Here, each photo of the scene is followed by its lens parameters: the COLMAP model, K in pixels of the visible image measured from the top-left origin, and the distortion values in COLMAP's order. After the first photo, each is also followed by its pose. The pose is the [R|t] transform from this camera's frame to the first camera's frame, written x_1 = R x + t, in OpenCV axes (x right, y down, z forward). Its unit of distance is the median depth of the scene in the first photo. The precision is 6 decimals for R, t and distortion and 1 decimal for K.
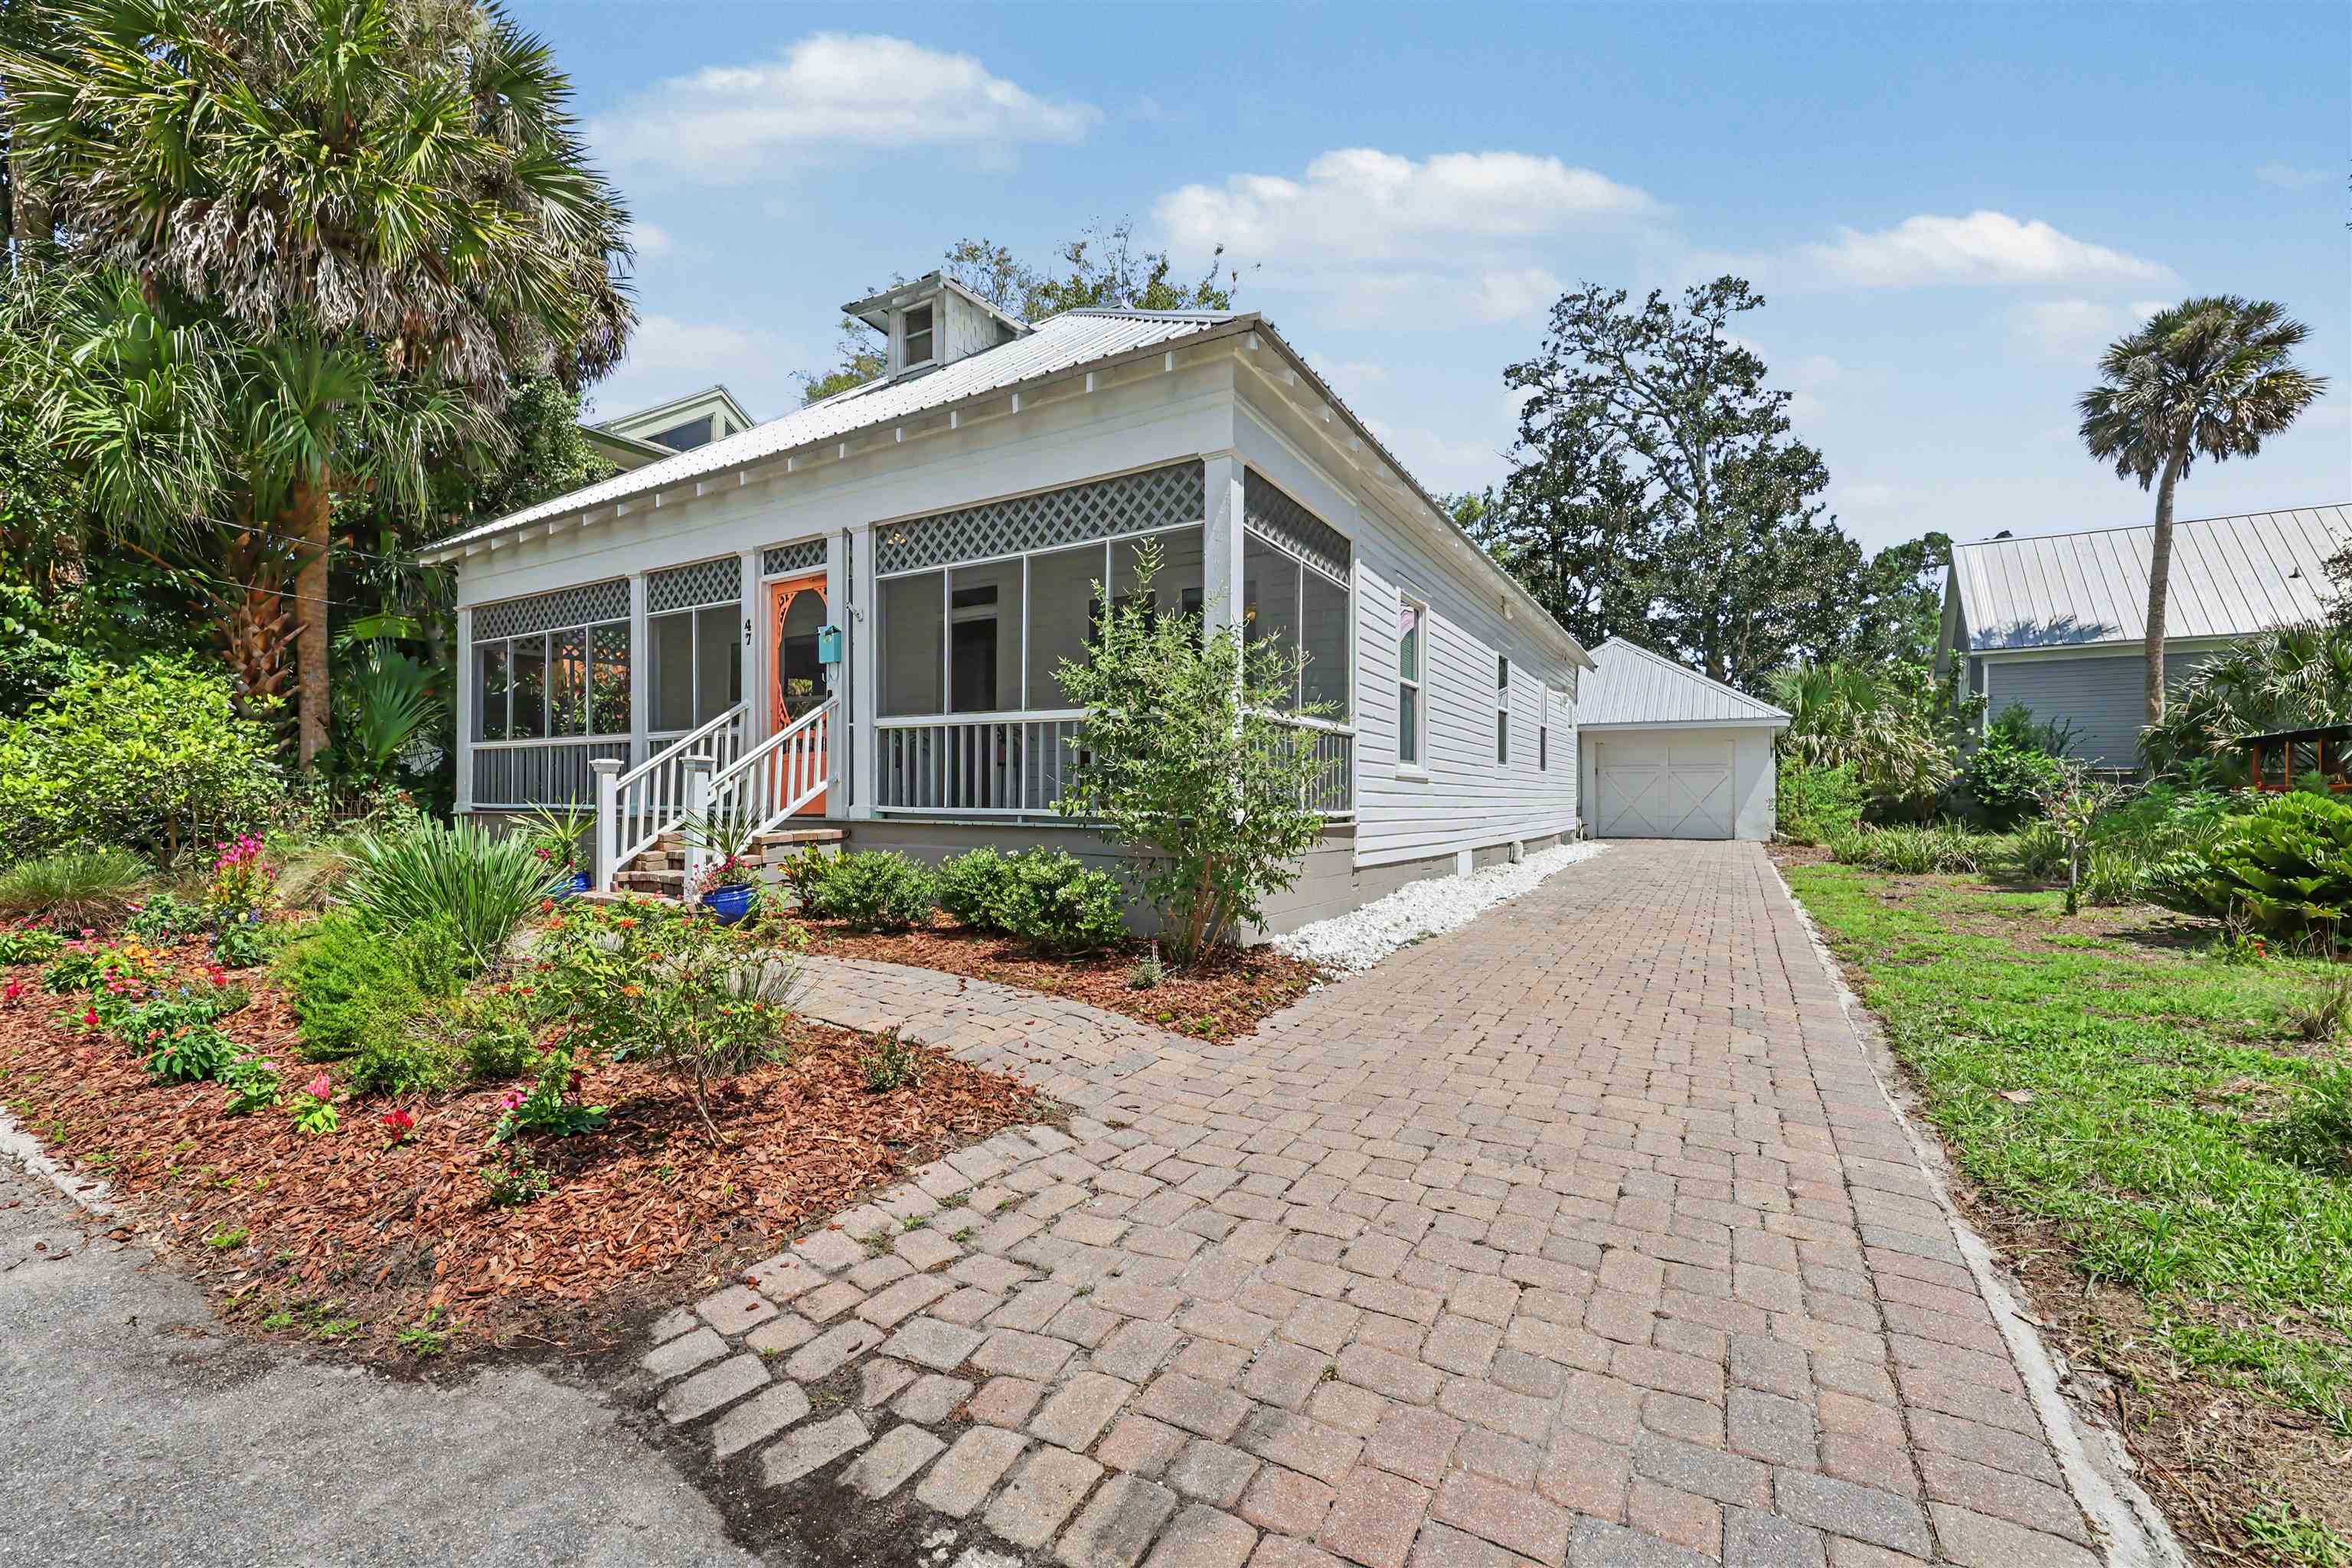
lens RADIAL K [[922.7, 0, 1172.6], [0, 922.7, 794.7], [0, 0, 1]] dist [-0.001725, 0.000271]
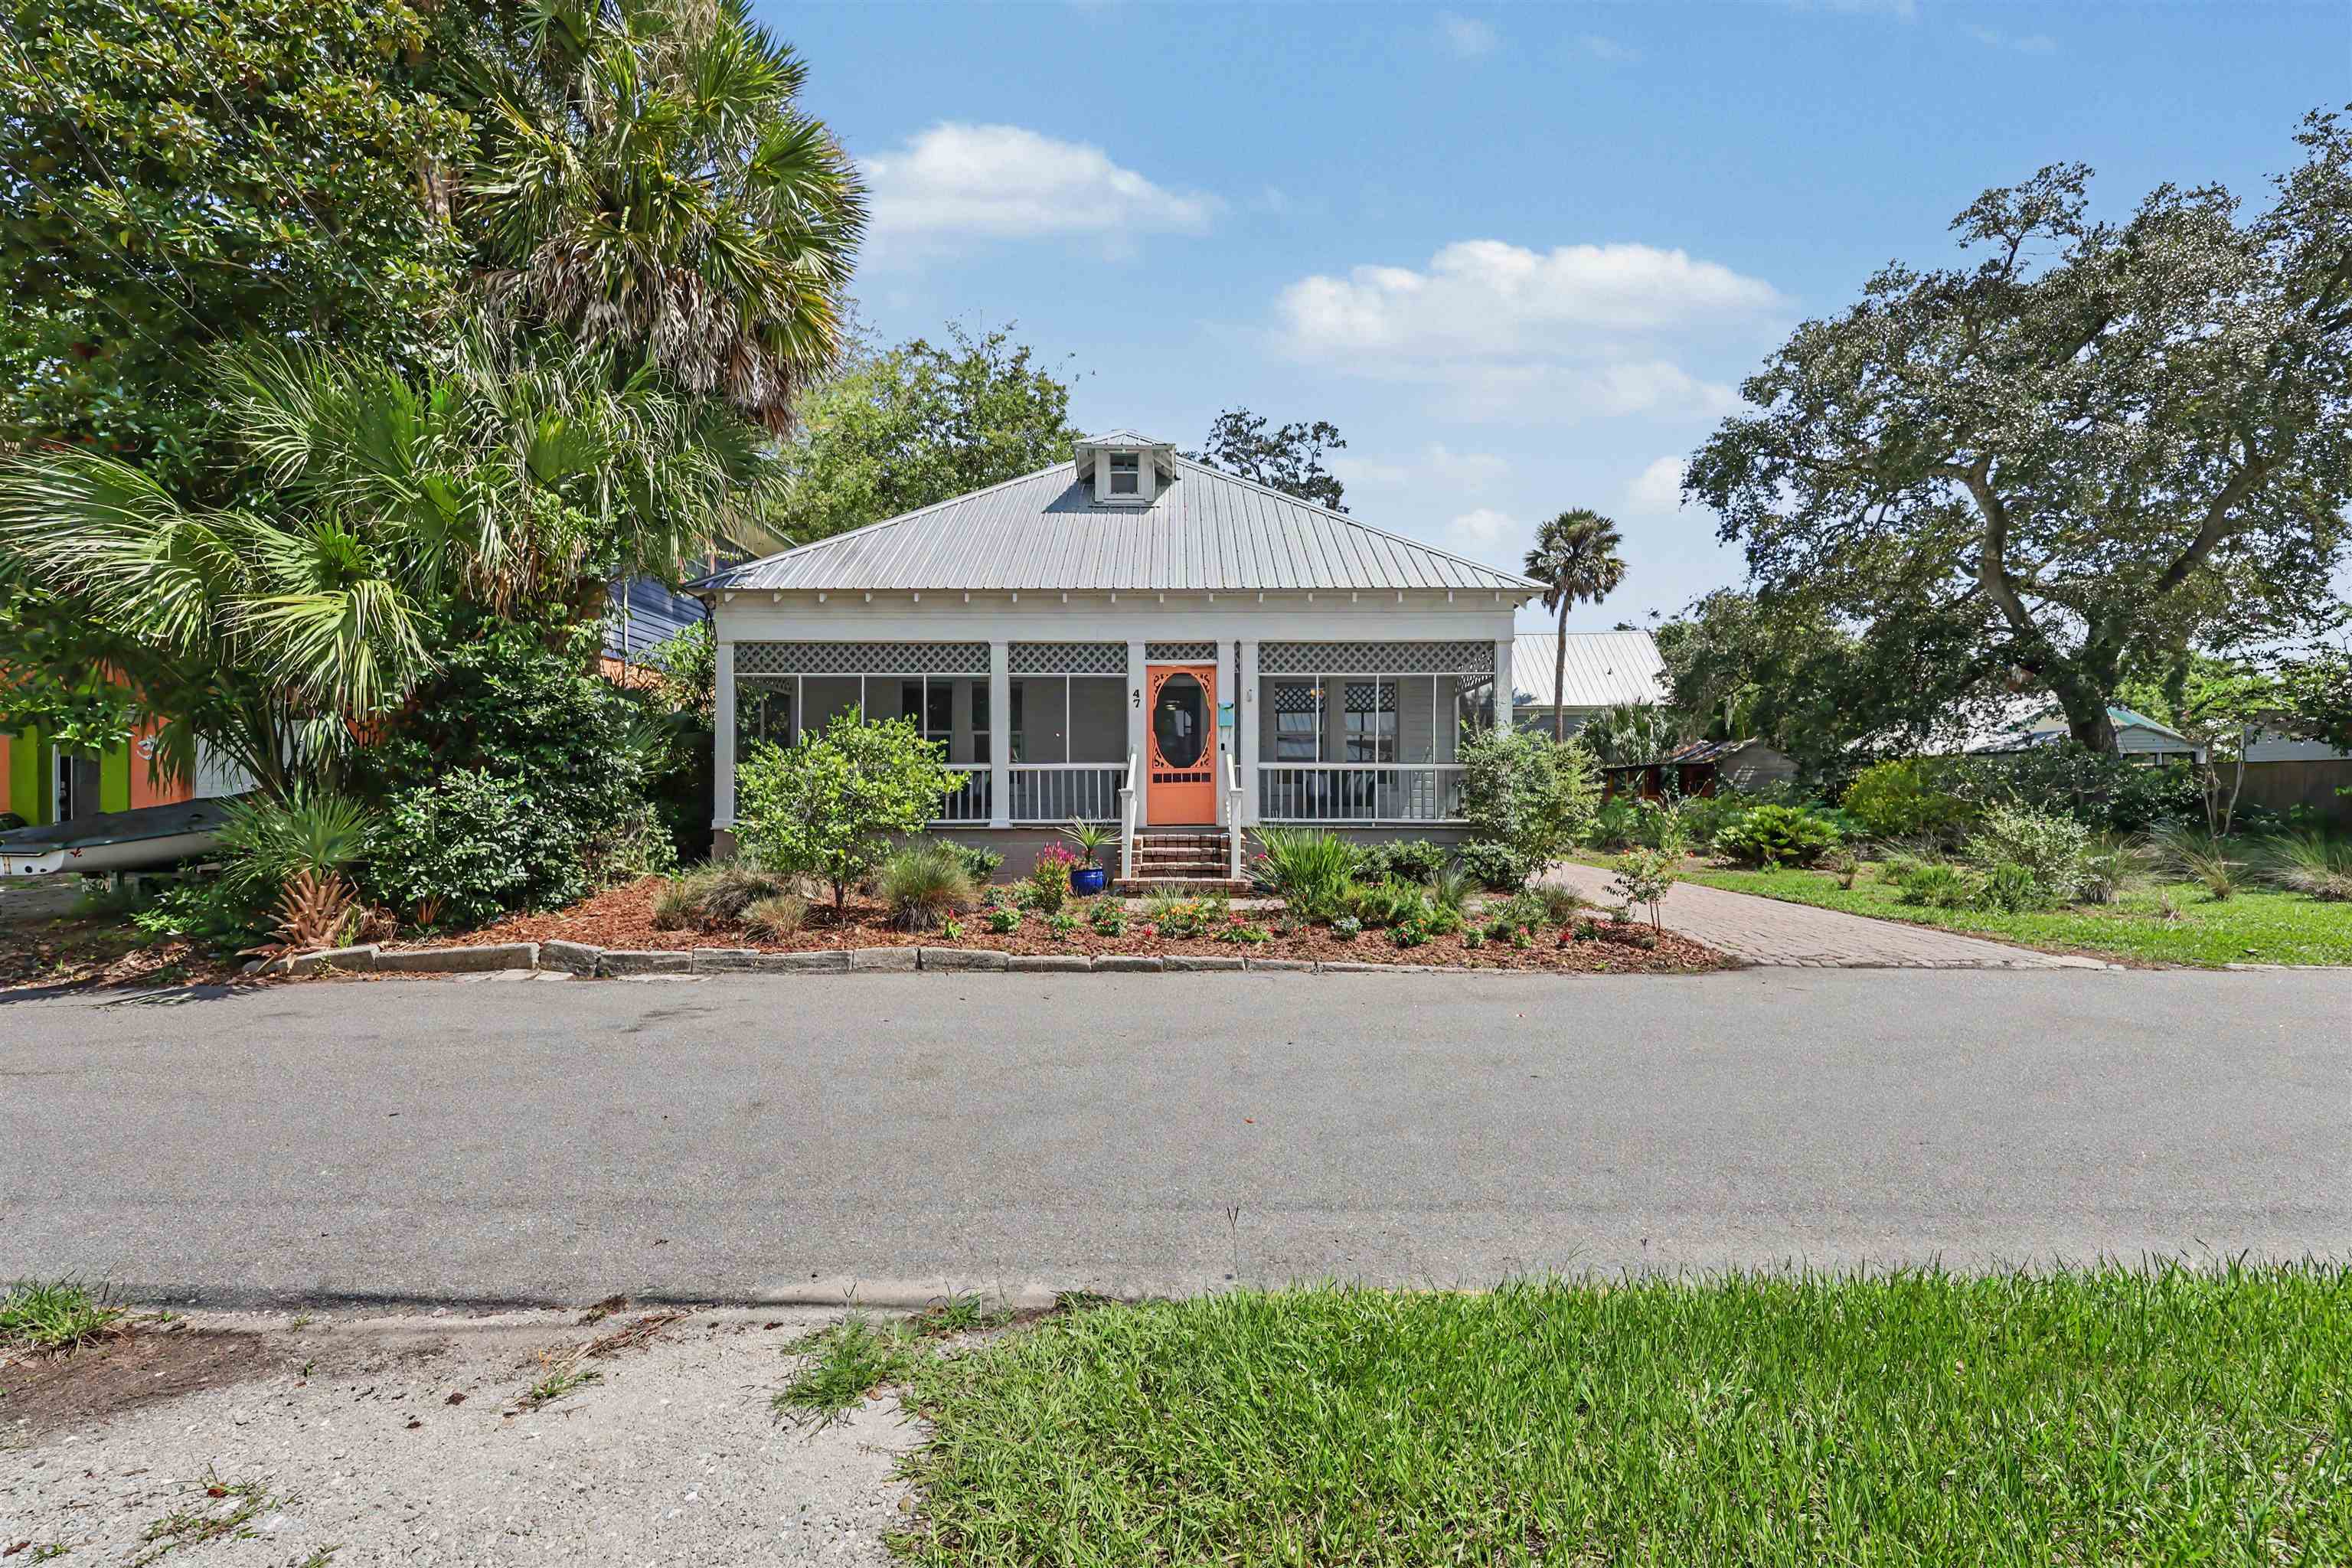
lens RADIAL K [[922.7, 0, 1187.5], [0, 922.7, 789.0], [0, 0, 1]] dist [-0.001725, 0.000271]
pose [[0.862991, 0.002279, 0.505214, -0.664909], [0.004843, 0.999907, -0.012784, -0.009836], [-0.505196, 0.013479, 0.862900, -0.165666]]
